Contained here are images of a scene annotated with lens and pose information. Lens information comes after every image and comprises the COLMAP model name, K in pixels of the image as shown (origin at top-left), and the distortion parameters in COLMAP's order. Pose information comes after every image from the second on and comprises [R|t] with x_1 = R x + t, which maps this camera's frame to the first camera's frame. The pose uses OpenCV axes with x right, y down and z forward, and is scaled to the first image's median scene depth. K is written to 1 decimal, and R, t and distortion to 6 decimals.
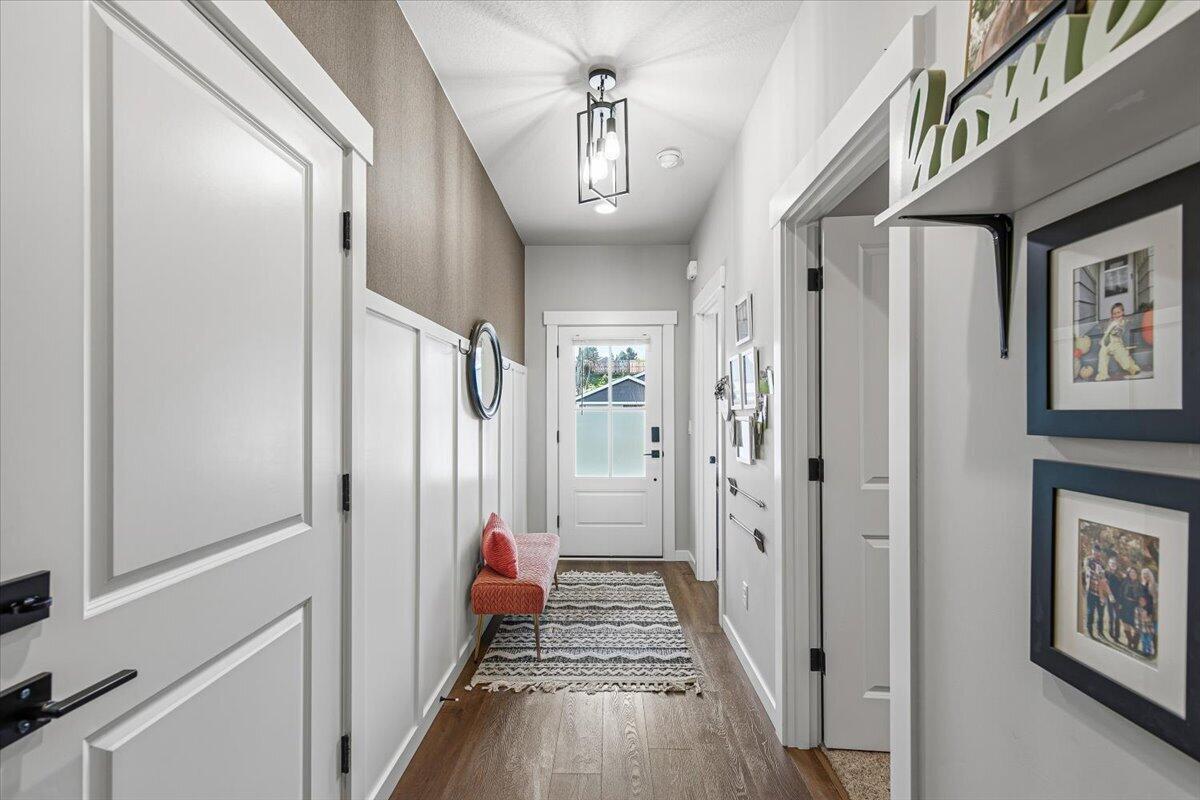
lens RADIAL K [[549.9, 0, 596.8], [0, 549.9, 406.9], [0, 0, 1]] dist [0.007940, -0.000163]
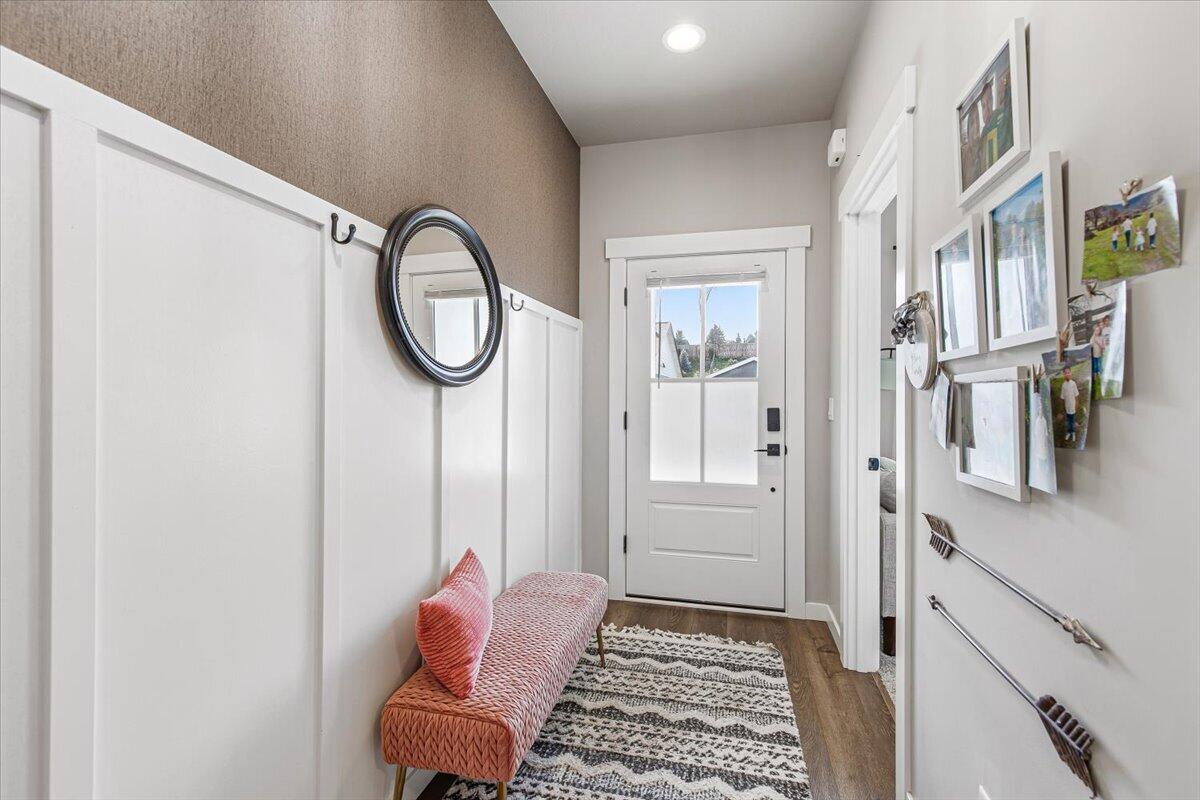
lens RADIAL K [[549.9, 0, 604.7], [0, 549.9, 396.5], [0, 0, 1]] dist [0.007940, -0.000163]
pose [[0.977148, 0.004302, -0.212515, 0.058743], [-0.003118, 0.999978, 0.005907, 0.023261], [0.212536, -0.005109, 0.977140, 0.383492]]
